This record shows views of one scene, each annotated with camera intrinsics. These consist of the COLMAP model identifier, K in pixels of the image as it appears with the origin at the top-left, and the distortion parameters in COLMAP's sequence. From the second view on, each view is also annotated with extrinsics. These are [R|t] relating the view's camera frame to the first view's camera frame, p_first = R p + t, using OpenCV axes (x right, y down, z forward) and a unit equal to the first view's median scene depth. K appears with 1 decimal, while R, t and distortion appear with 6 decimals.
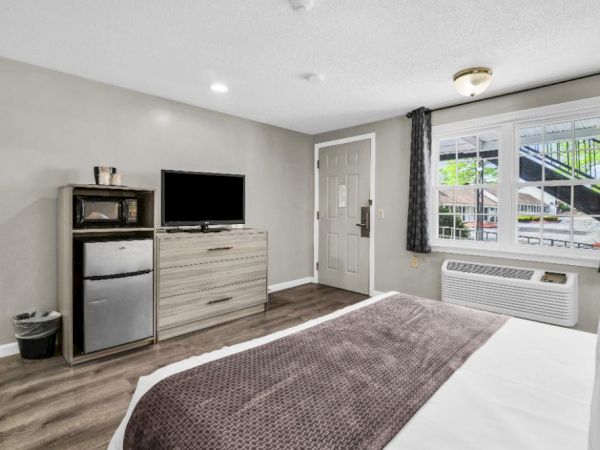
lens RADIAL K [[312.6, 0, 298.6], [0, 312.6, 211.7], [0, 0, 1]] dist [-0.021306, 0.000981]
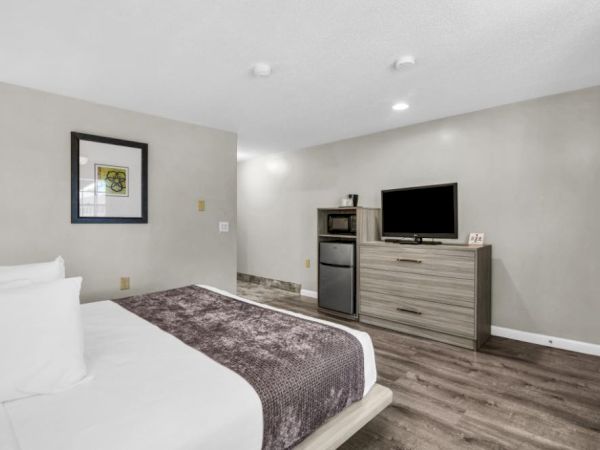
lens RADIAL K [[312.6, 0, 300.3], [0, 312.6, 222.9], [0, 0, 1]] dist [-0.021306, 0.000981]
pose [[0.021674, 0.005878, -0.999748, 0.748345], [0.006805, 0.999959, 0.006027, -0.014101], [0.999742, -0.006934, 0.021633, 0.606331]]
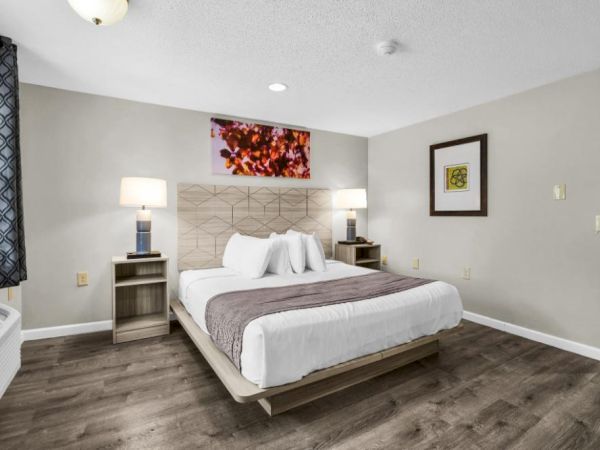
lens RADIAL K [[312.6, 0, 298.3], [0, 312.6, 219.8], [0, 0, 1]] dist [-0.021306, 0.000981]
pose [[-0.969041, -0.019322, 0.246144, 0.032077], [-0.017365, 0.999798, 0.010119, 0.000351], [-0.246290, 0.005531, -0.969180, 1.228076]]
